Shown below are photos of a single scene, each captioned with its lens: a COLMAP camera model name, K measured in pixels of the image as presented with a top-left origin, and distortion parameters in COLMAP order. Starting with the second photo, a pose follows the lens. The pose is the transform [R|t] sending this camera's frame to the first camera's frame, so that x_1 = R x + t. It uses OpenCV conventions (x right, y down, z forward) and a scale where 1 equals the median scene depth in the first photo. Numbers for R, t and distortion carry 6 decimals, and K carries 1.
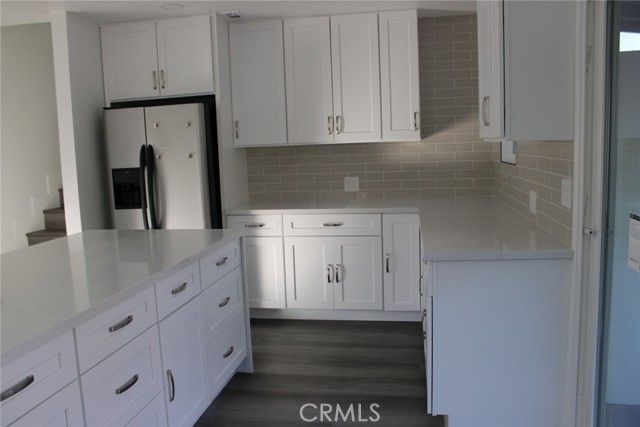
lens RADIAL K [[534.0, 0, 319.5], [0, 534.0, 213.5], [0, 0, 1]] dist [-0.116143, 0.053804]
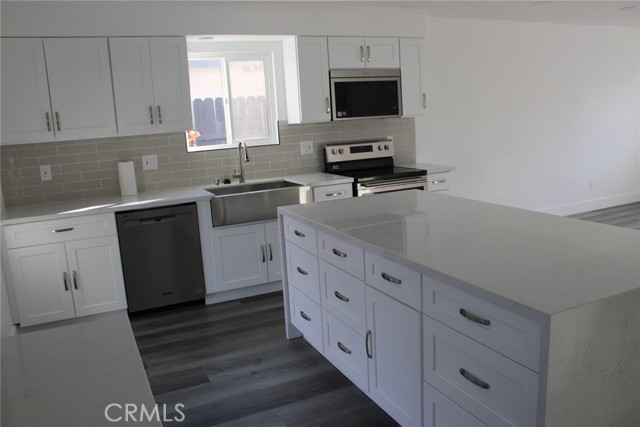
lens RADIAL K [[534.0, 0, 318.6], [0, 534.0, 211.0], [0, 0, 1]] dist [-0.116143, 0.053804]
pose [[-0.842305, 0.169799, -0.511558, 0.183595], [0.012260, 0.954874, 0.296759, -0.155346], [0.538862, 0.243690, -0.806376, 0.969385]]
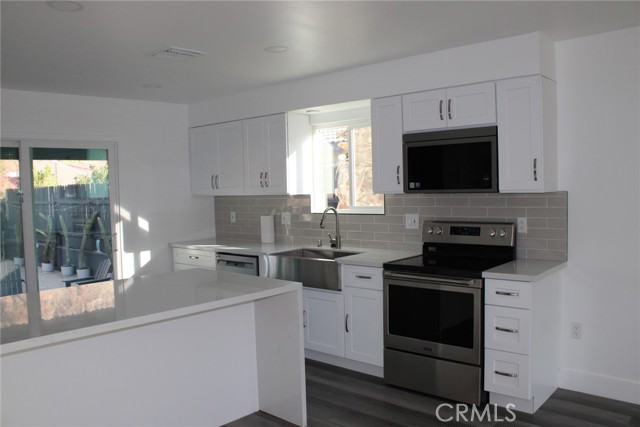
lens RADIAL K [[534.0, 0, 319.6], [0, 534.0, 213.9], [0, 0, 1]] dist [-0.116143, 0.053804]
pose [[-0.827547, 0.019001, 0.561075, -0.942843], [0.116152, 0.983597, 0.138007, -0.111555], [-0.549250, 0.179377, -0.816179, 0.892182]]
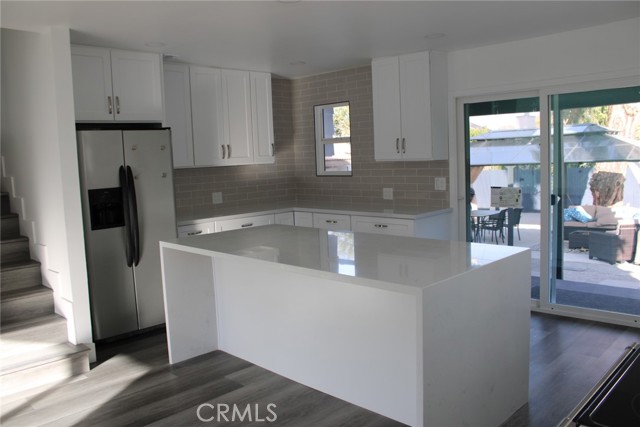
lens RADIAL K [[534.0, 0, 317.6], [0, 534.0, 209.7], [0, 0, 1]] dist [-0.116143, 0.053804]
pose [[0.581752, -0.066107, 0.810676, -0.935345], [0.118650, 0.992927, -0.004176, 0.007980], [-0.804666, 0.098617, 0.585481, 0.071289]]
